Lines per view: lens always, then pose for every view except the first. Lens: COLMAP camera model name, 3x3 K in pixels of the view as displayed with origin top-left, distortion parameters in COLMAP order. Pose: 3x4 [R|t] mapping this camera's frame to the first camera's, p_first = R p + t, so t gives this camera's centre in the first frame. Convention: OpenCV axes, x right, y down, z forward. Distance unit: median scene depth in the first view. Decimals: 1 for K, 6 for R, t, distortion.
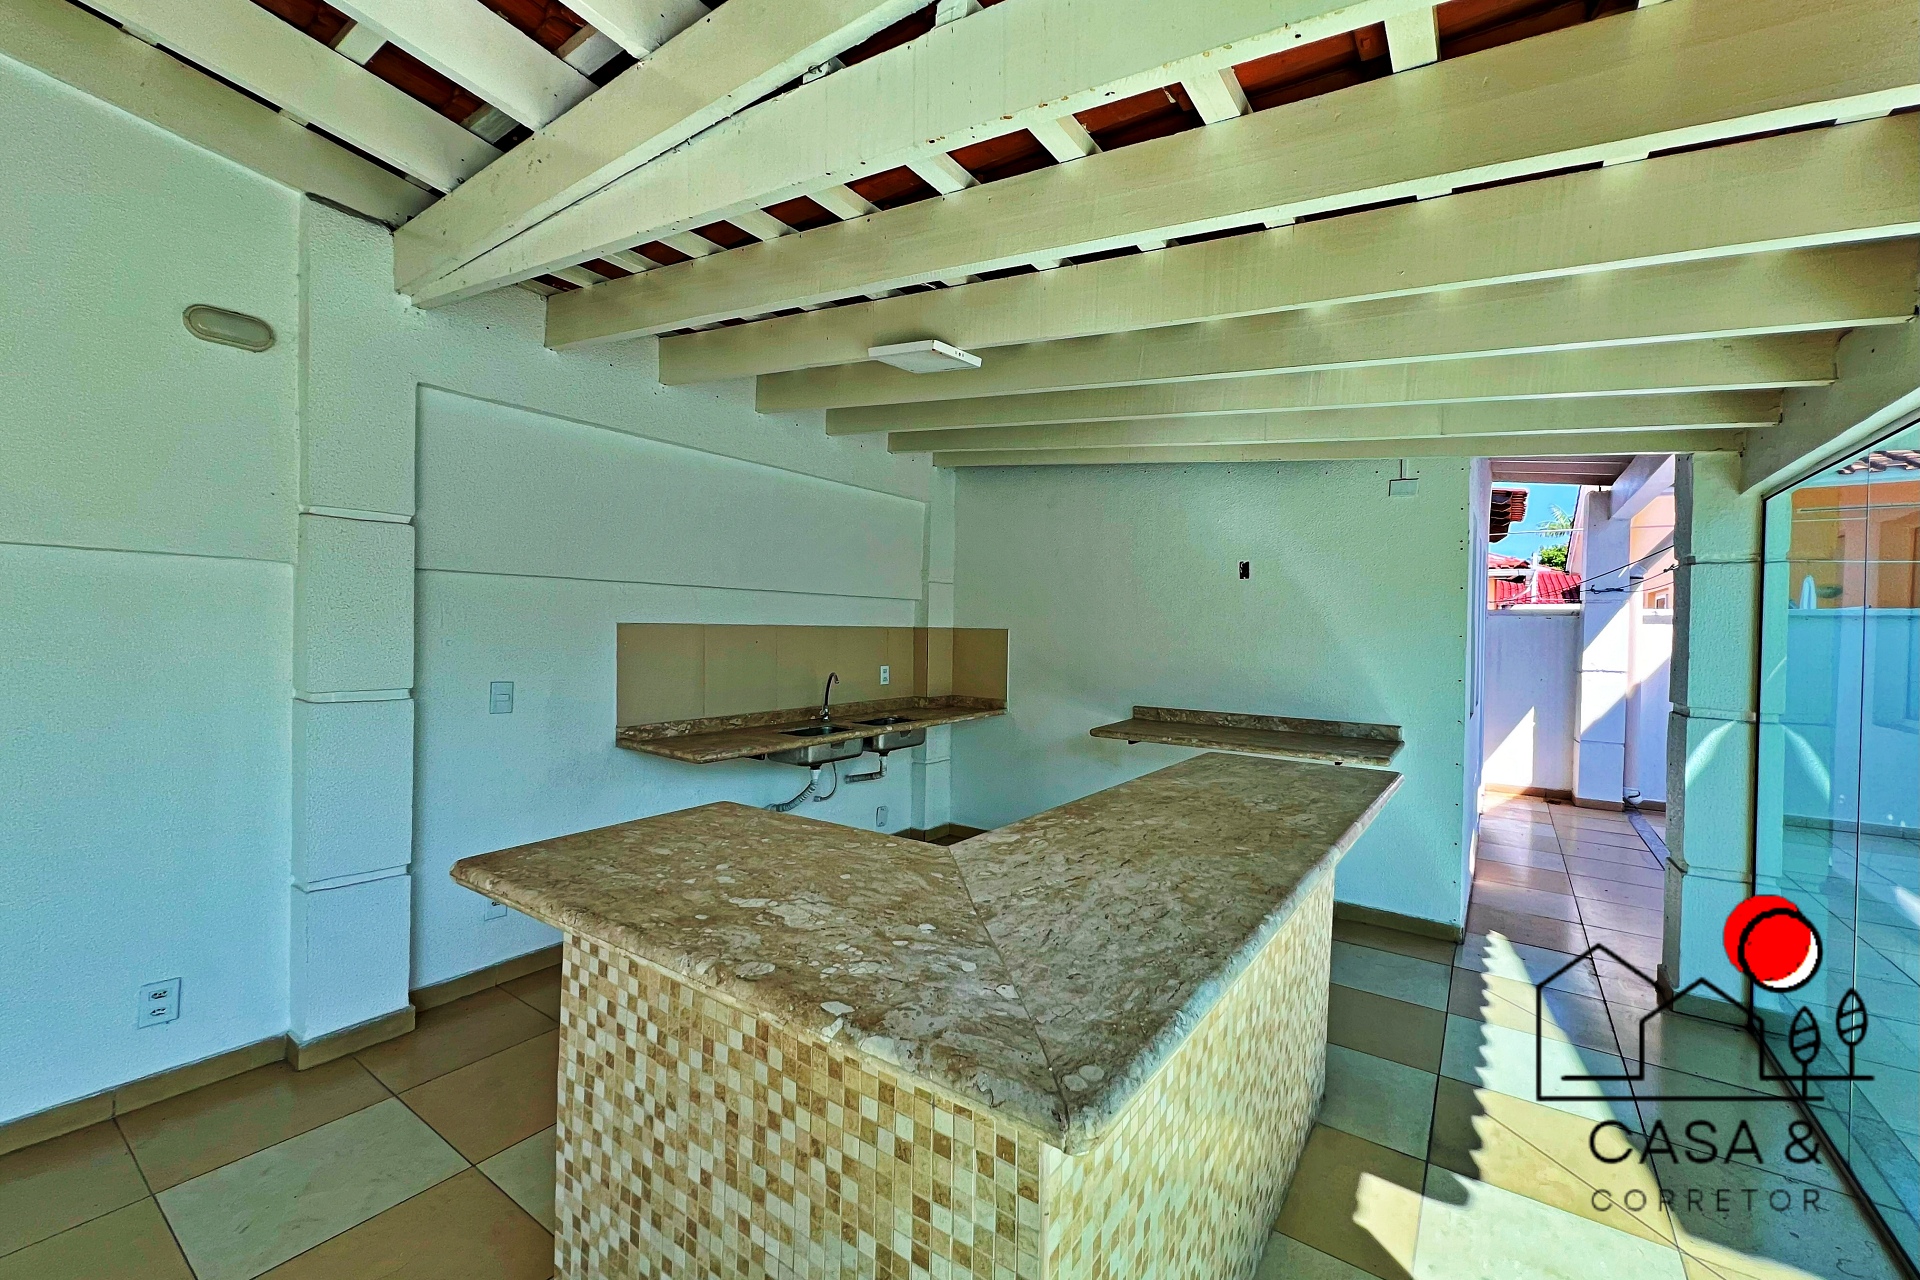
lens RADIAL K [[772.6, 0, 959.8], [0, 772.6, 638.3], [0, 0, 1]] dist [-0.001505, -0.000449]
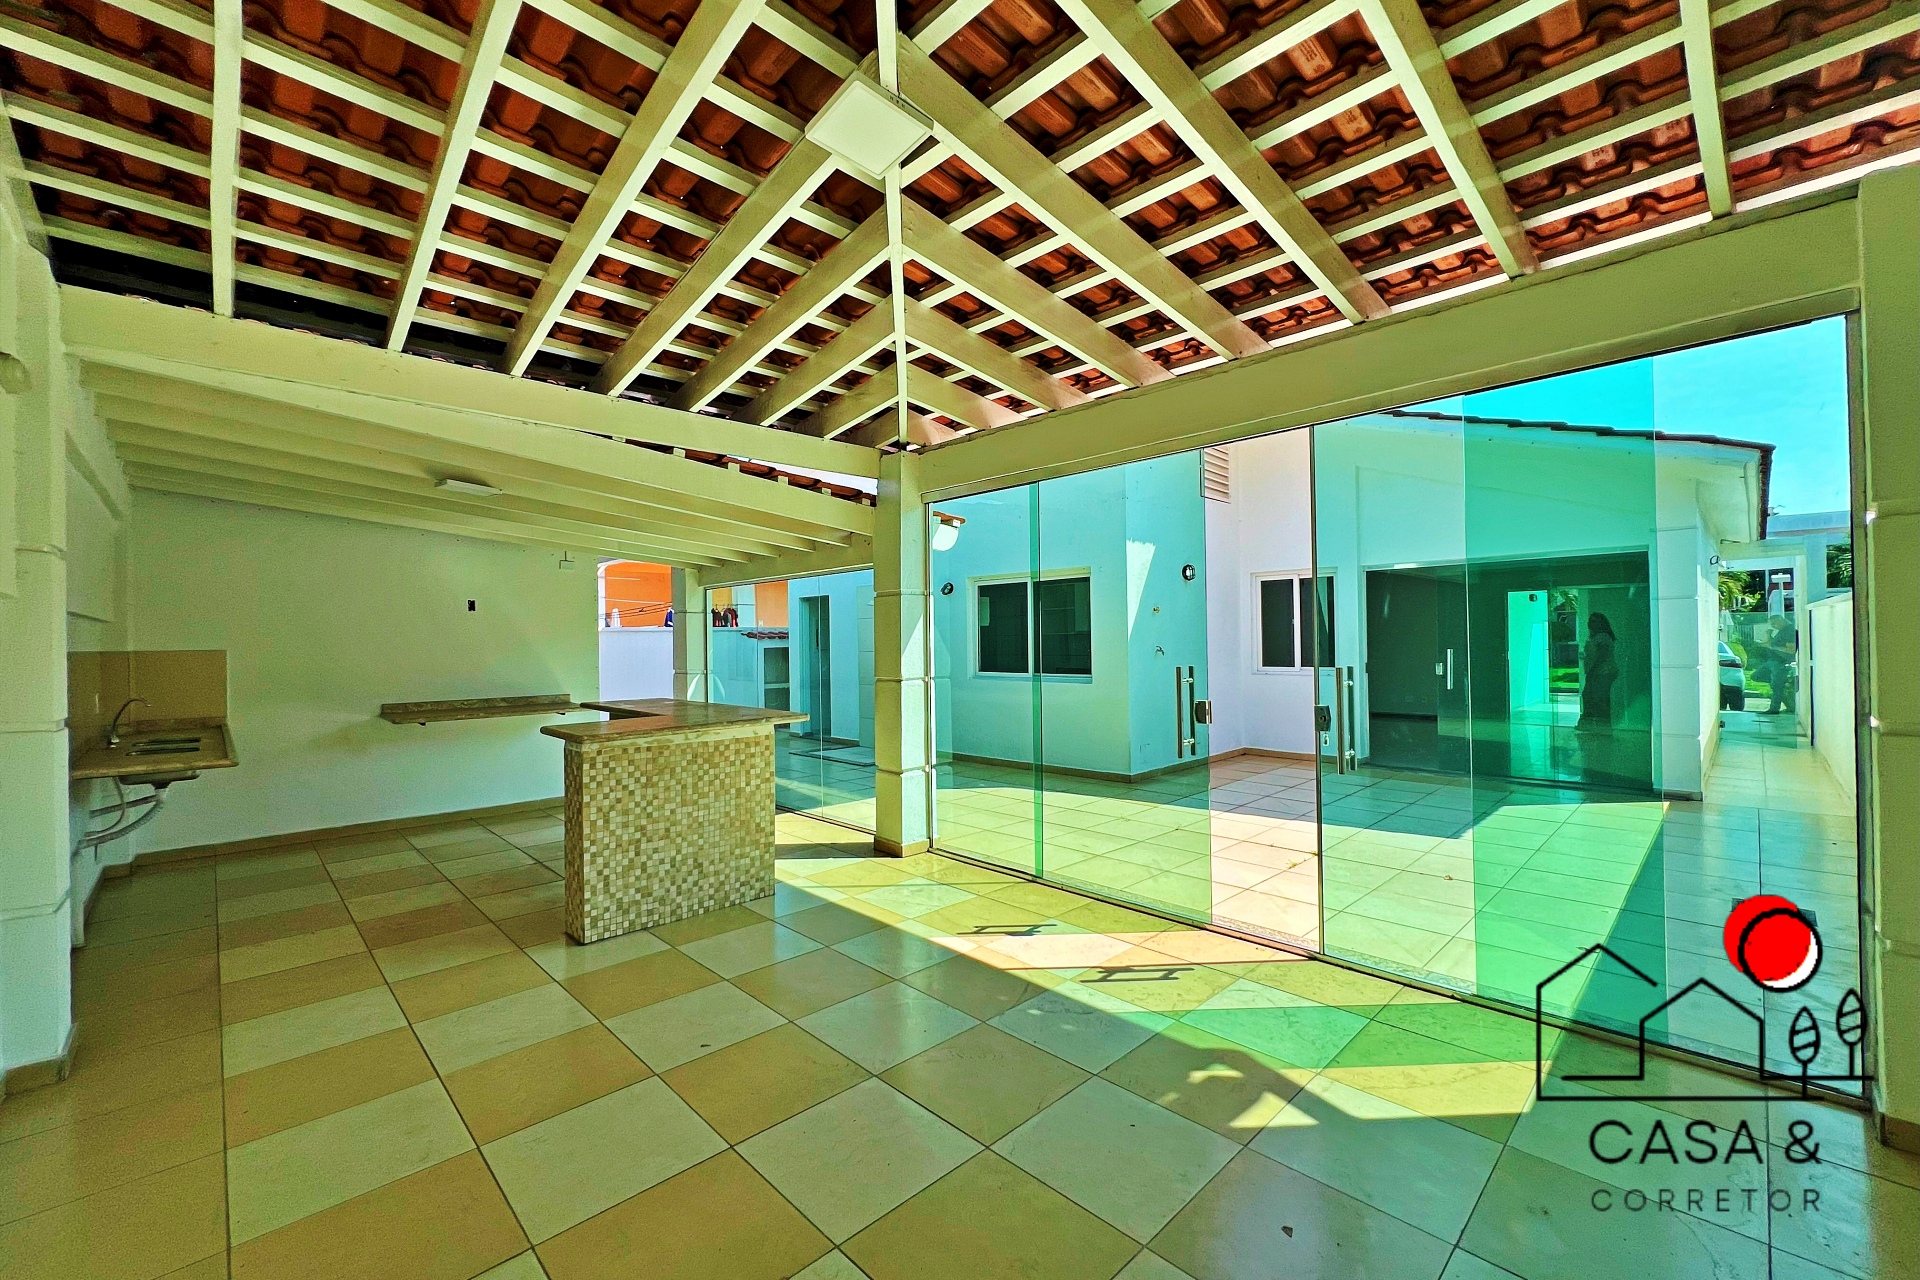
lens RADIAL K [[775.6, 0, 955.9], [0, 775.6, 635.2], [0, 0, 1]] dist [-0.003121, -0.000110]
pose [[0.189120, -0.012615, 0.981873, -3.256392], [0.030803, 0.999502, 0.006908, -0.032066], [-0.981471, 0.028938, 0.189415, -0.806535]]
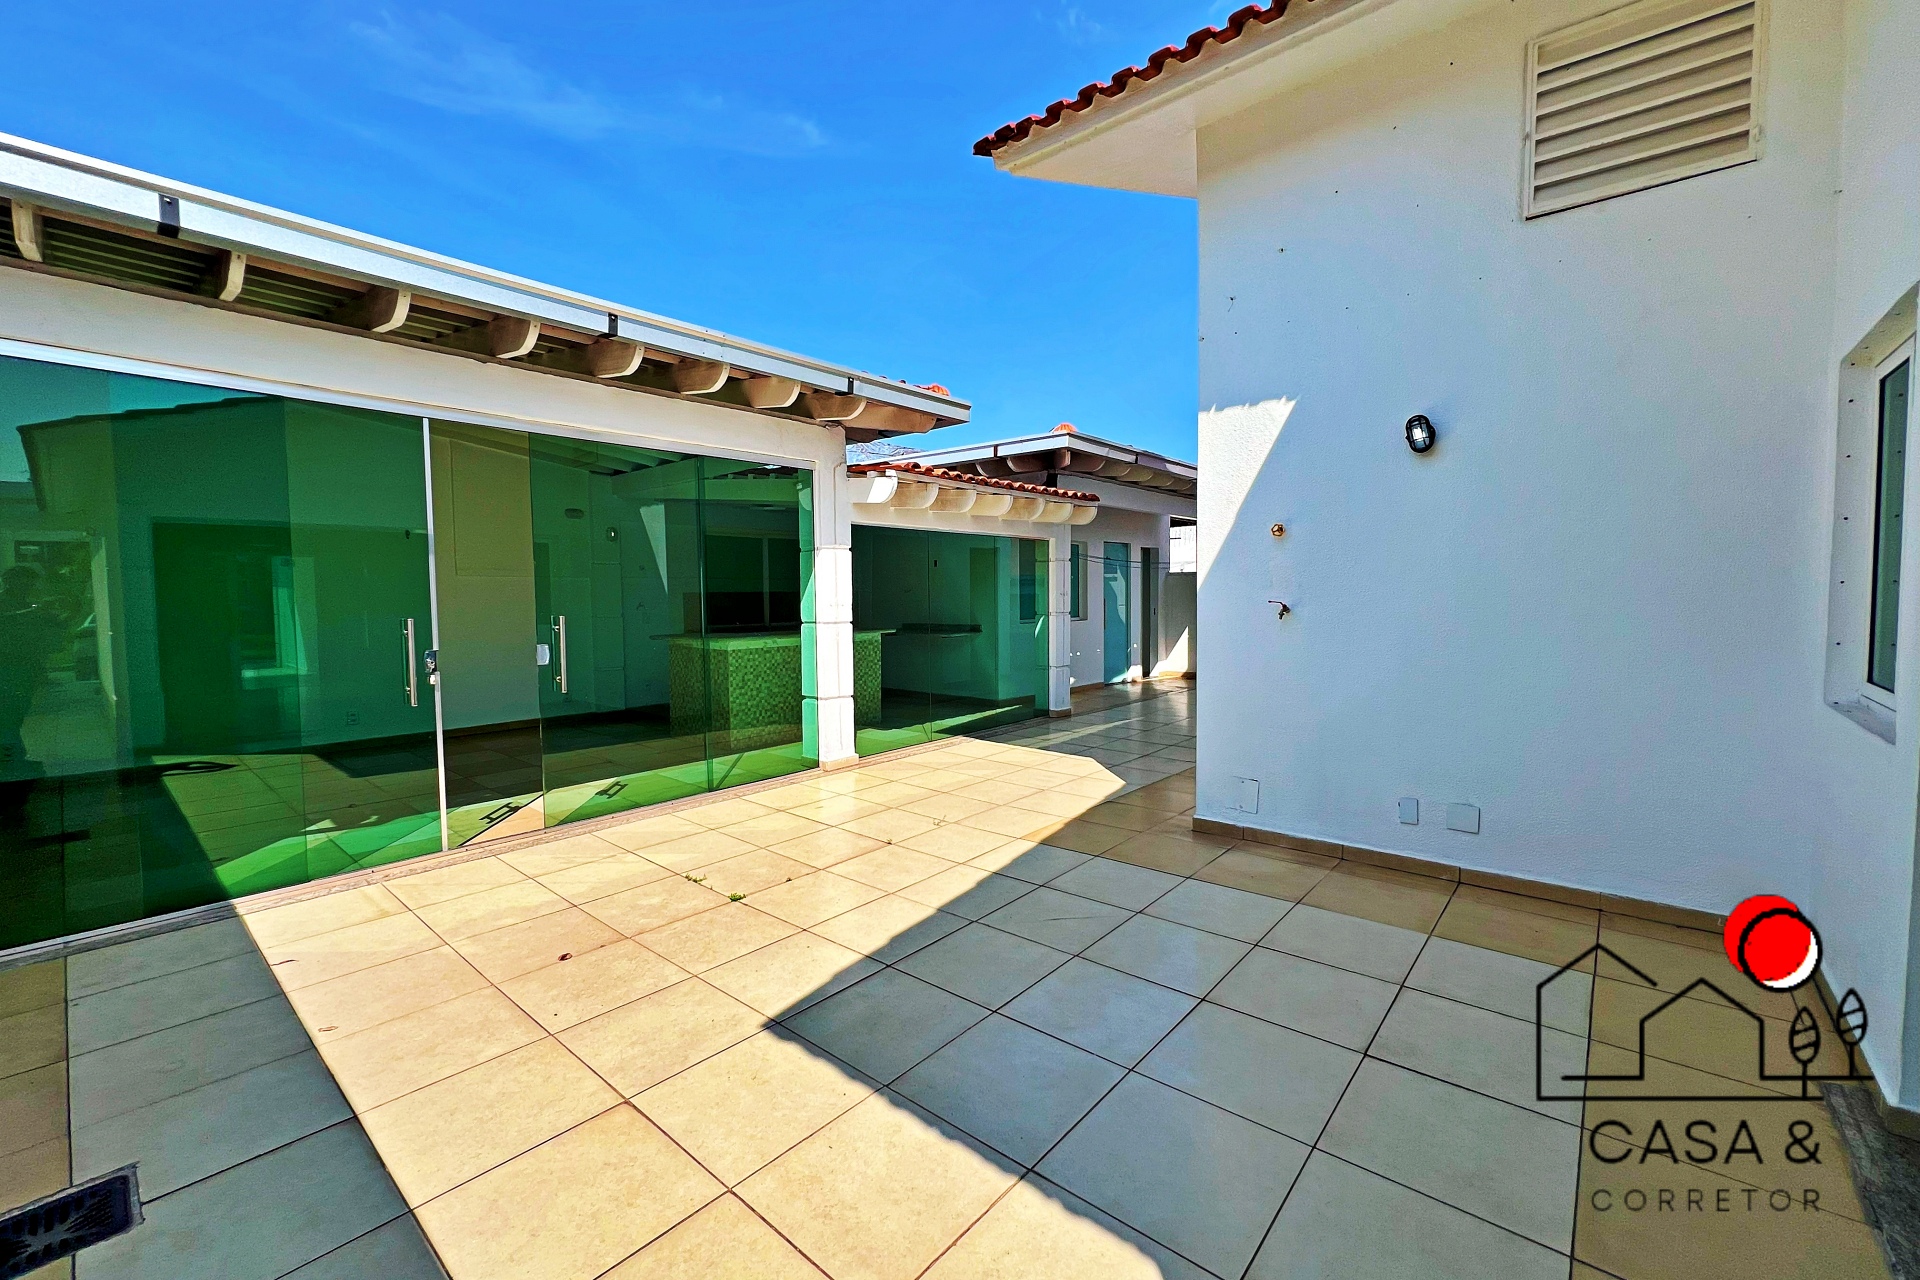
lens RADIAL K [[775.6, 0, 955.9], [0, 775.6, 635.2], [0, 0, 1]] dist [-0.003121, -0.000110]
pose [[0.994618, -0.020866, -0.101486, 2.293263], [0.025052, 0.998879, 0.040155, 0.133709], [0.100535, -0.042482, 0.994026, -4.658386]]
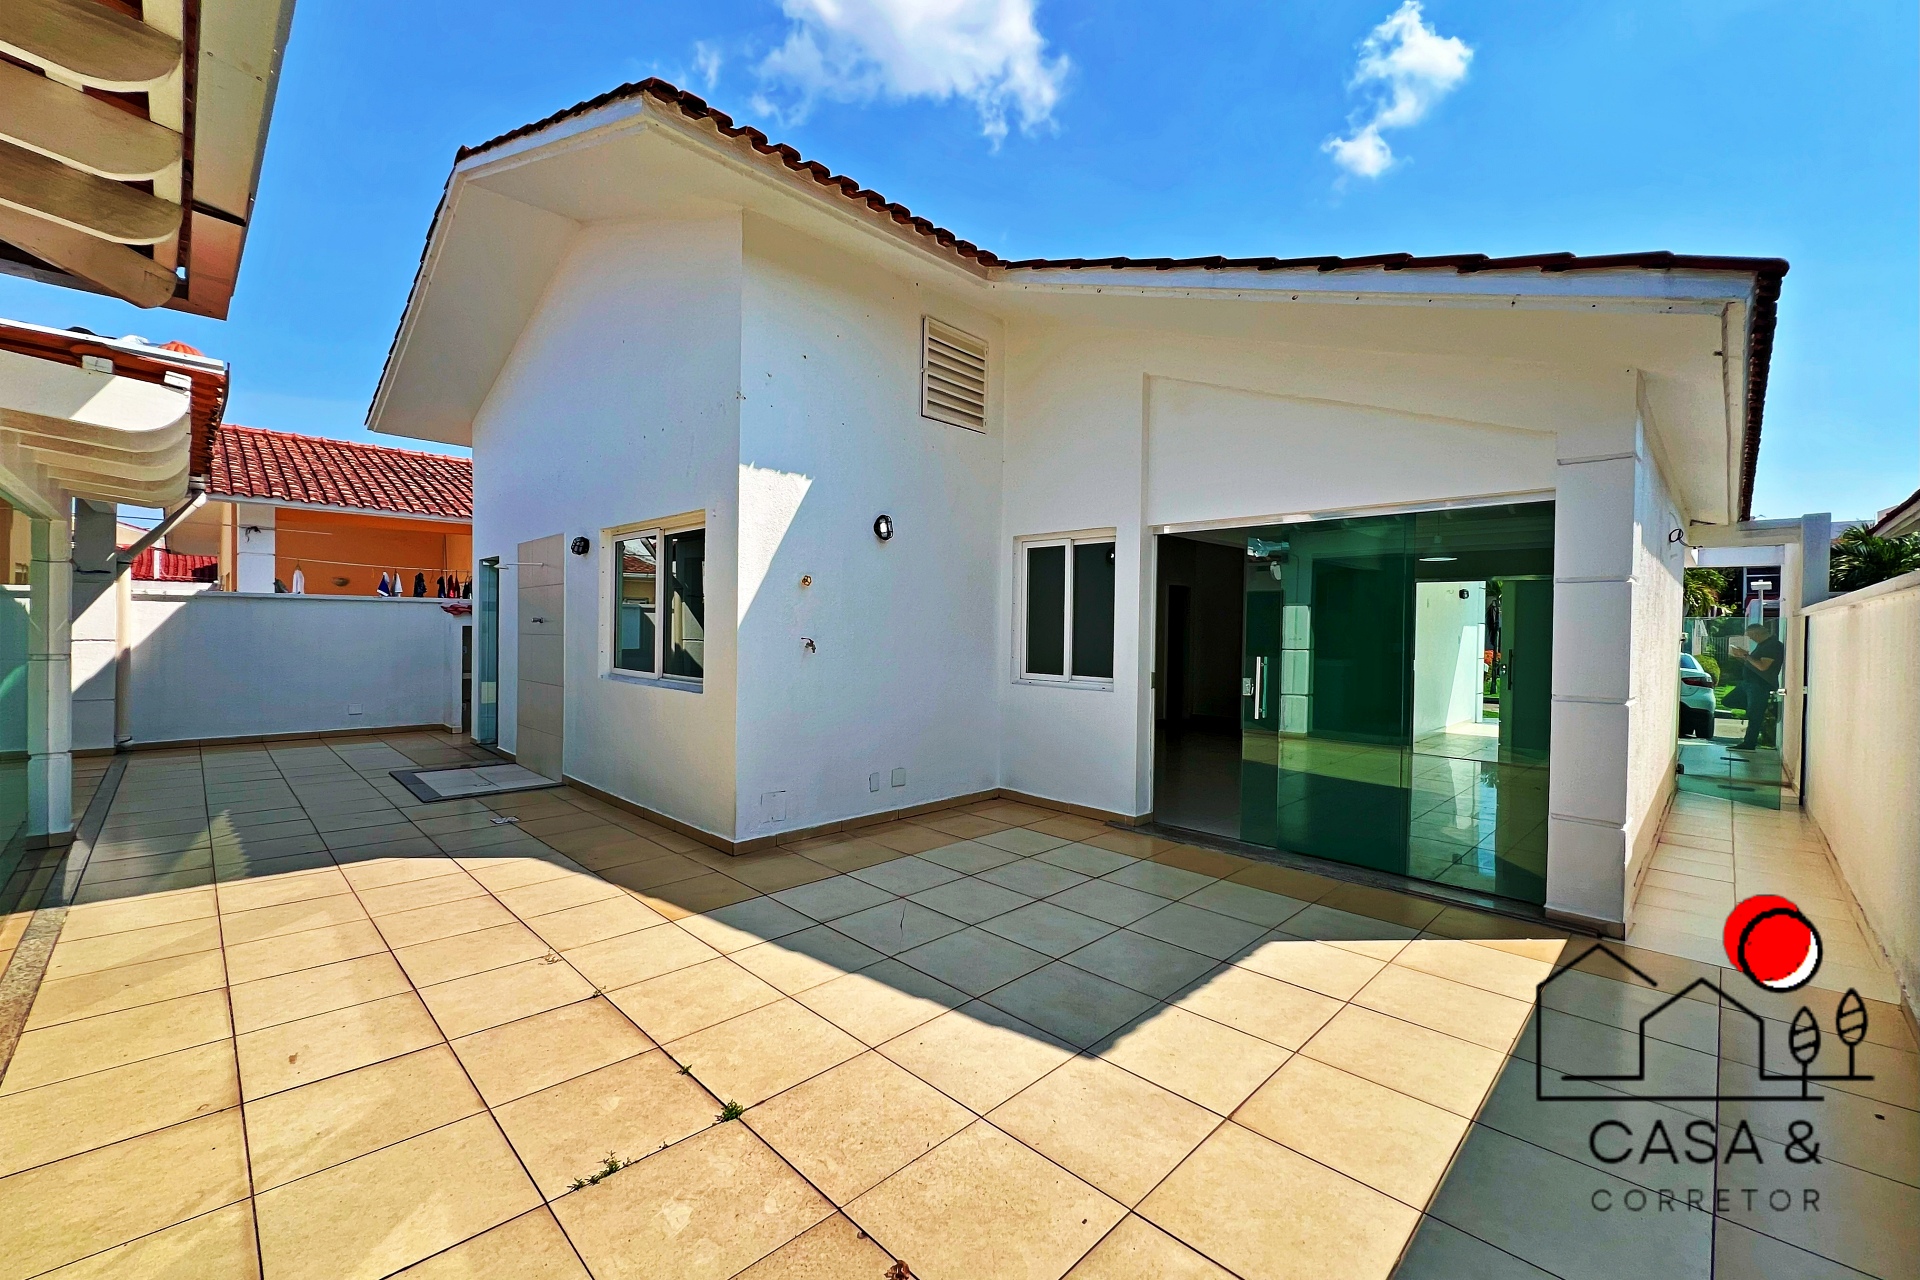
lens RADIAL K [[772.6, 0, 959.8], [0, 772.6, 638.3], [0, 0, 1]] dist [-0.001505, -0.000449]
pose [[0.172699, -0.025862, 0.984635, -0.528014], [-0.000020, 0.999655, 0.026260, 0.047479], [-0.984975, -0.004555, 0.172639, -2.721451]]
